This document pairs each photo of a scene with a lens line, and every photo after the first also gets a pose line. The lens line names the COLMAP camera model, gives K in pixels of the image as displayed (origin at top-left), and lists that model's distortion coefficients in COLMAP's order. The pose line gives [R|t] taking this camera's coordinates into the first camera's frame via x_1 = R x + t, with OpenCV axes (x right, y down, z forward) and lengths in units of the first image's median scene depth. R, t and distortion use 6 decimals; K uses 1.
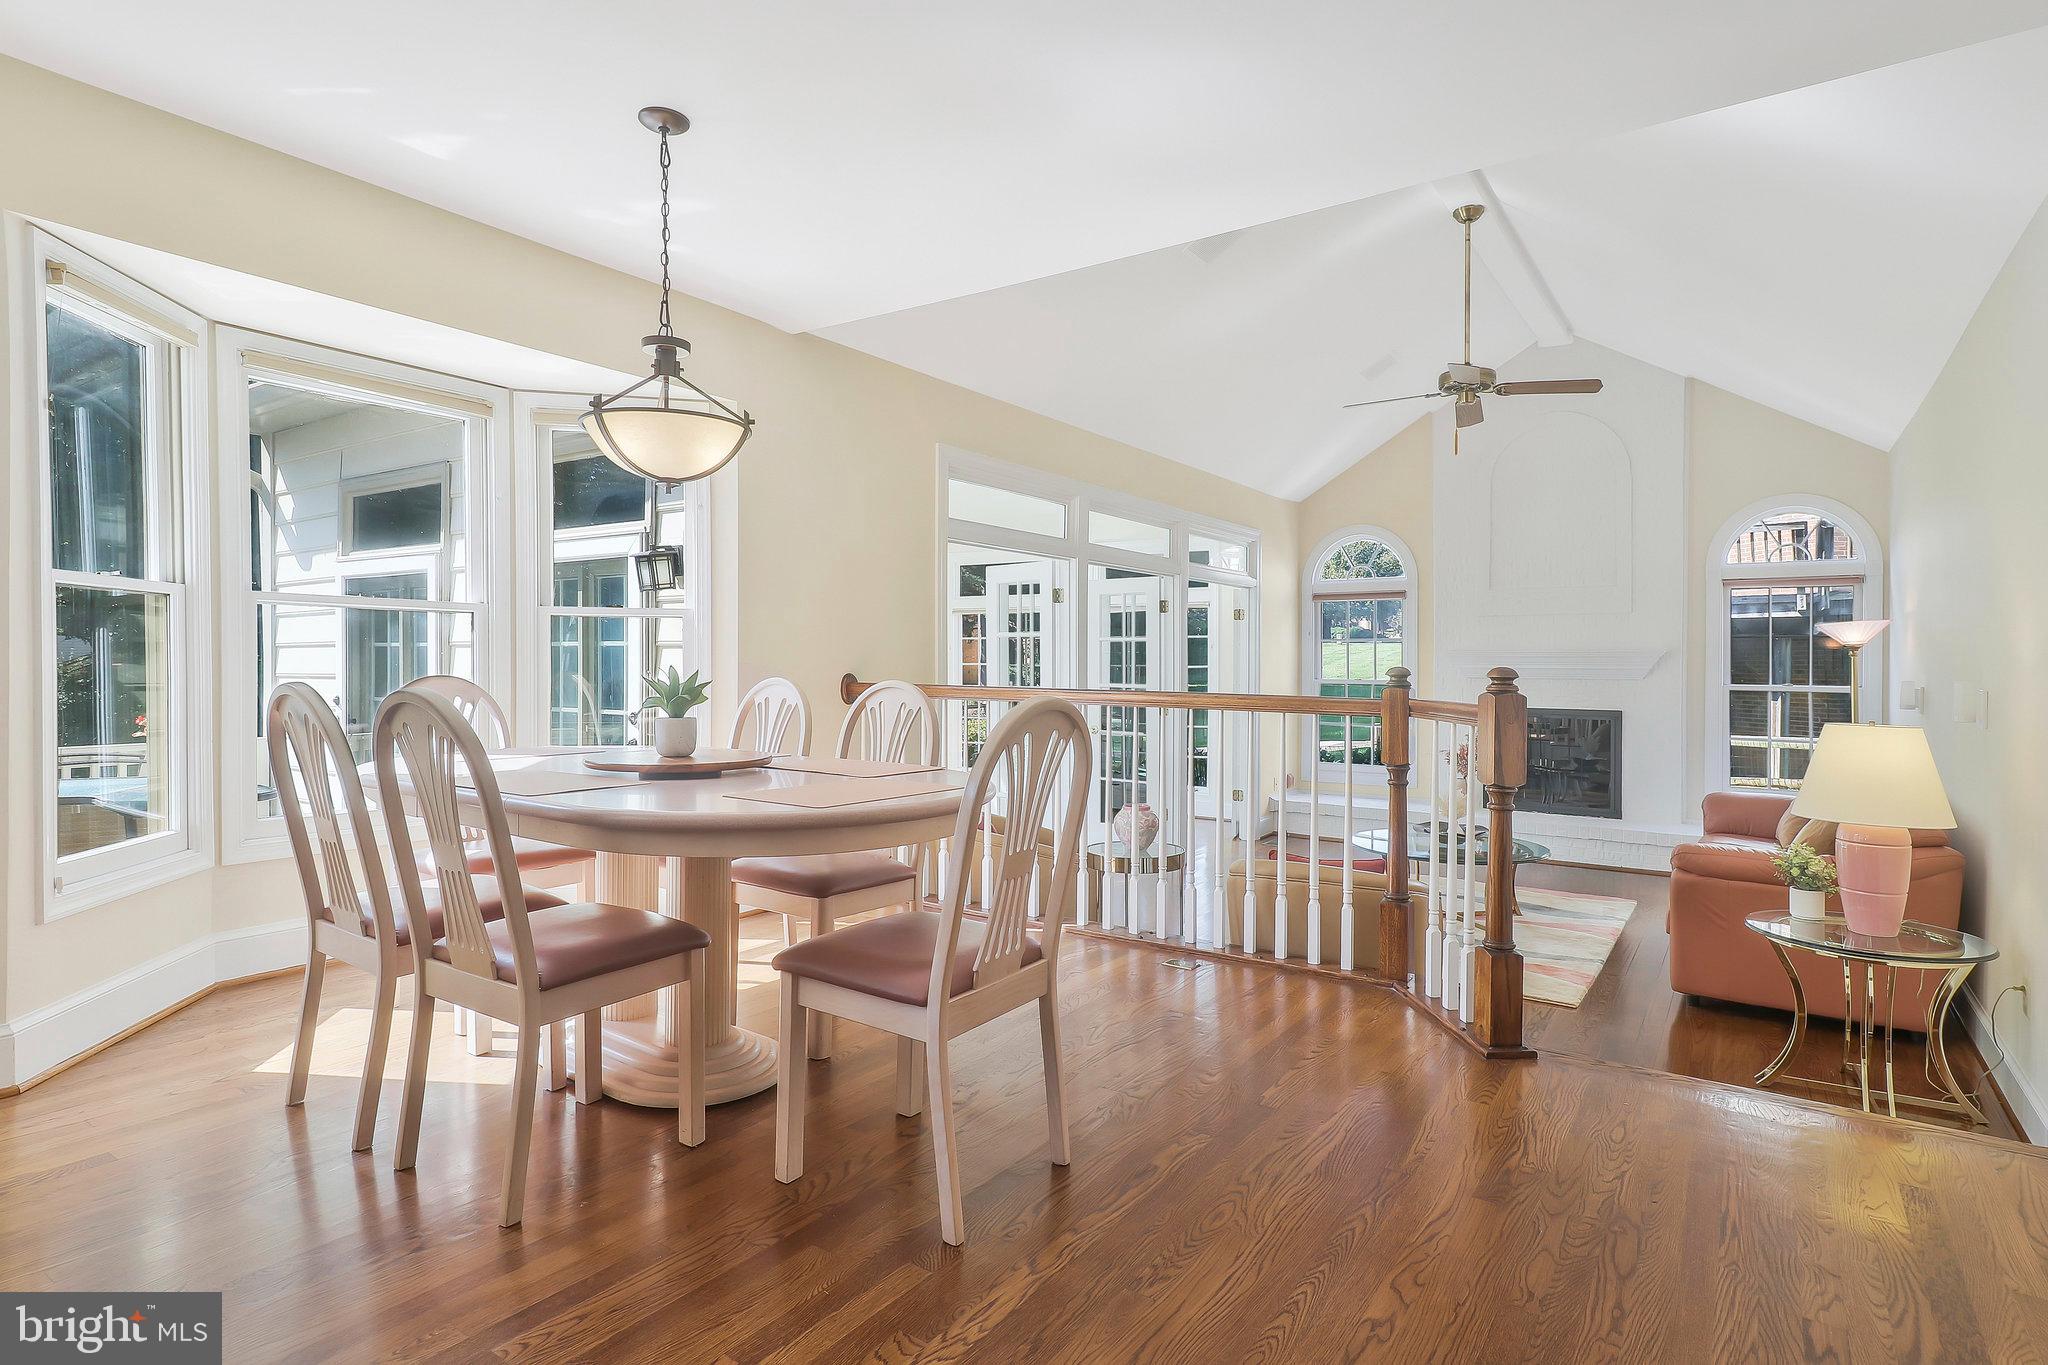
lens RADIAL K [[1059.2, 0, 1028.5], [0, 1059.2, 672.4], [0, 0, 1]] dist [-0.000758, -0.001175]
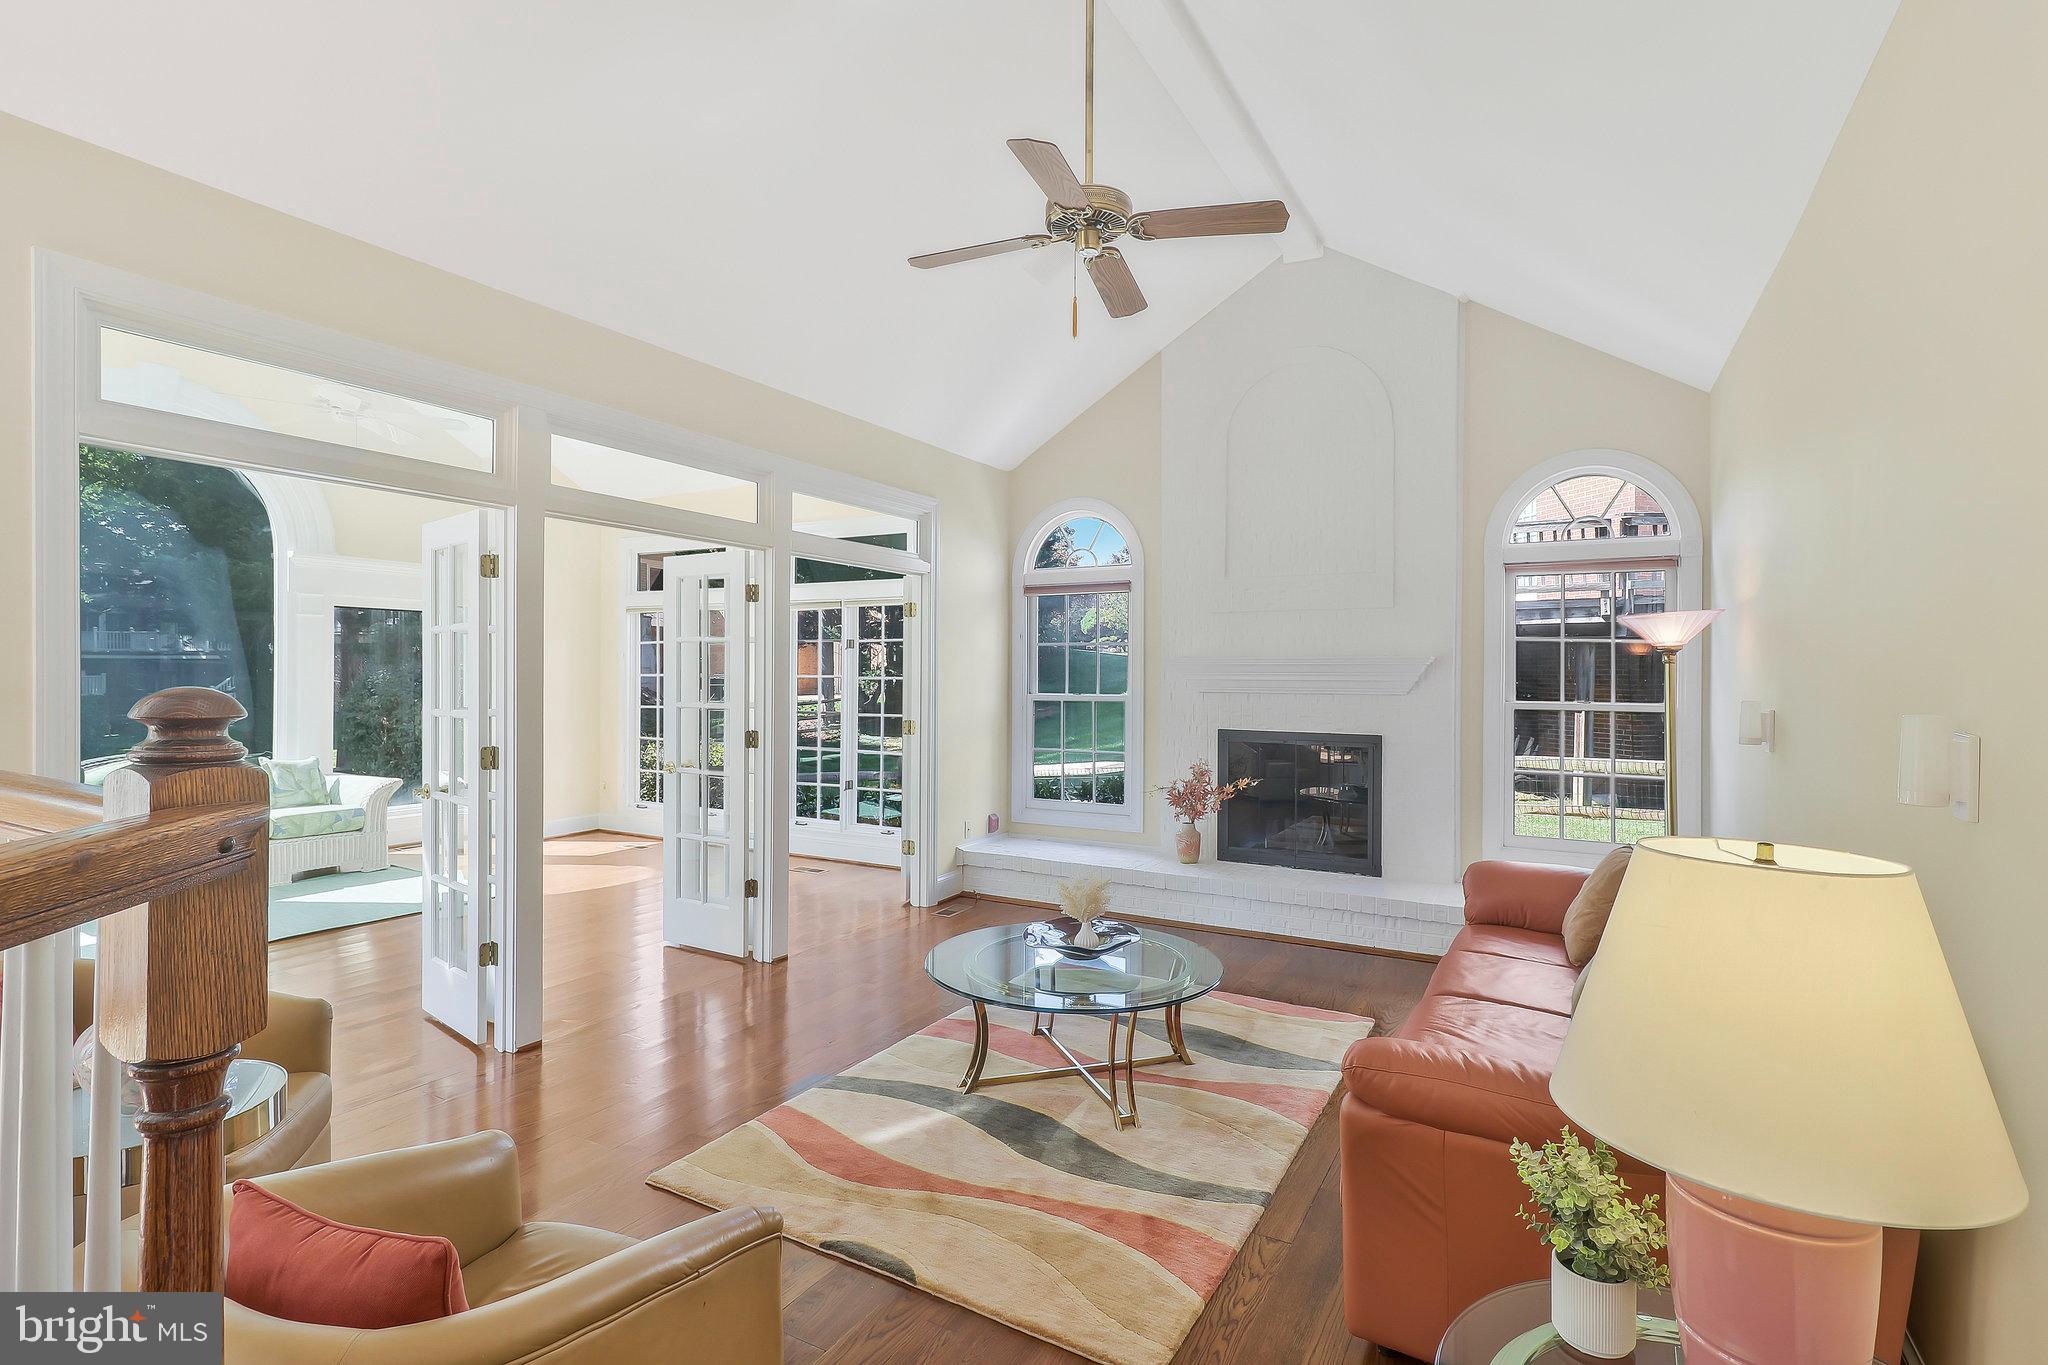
lens RADIAL K [[948.3, 0, 1053.5], [0, 948.3, 684.3], [0, 0, 1]] dist [0.001685, -0.000091]
pose [[0.994971, -0.002493, 0.100134, 0.438998], [0.002570, 0.999996, -0.000645, -0.001655], [-0.100132, 0.000899, 0.994974, 0.587239]]
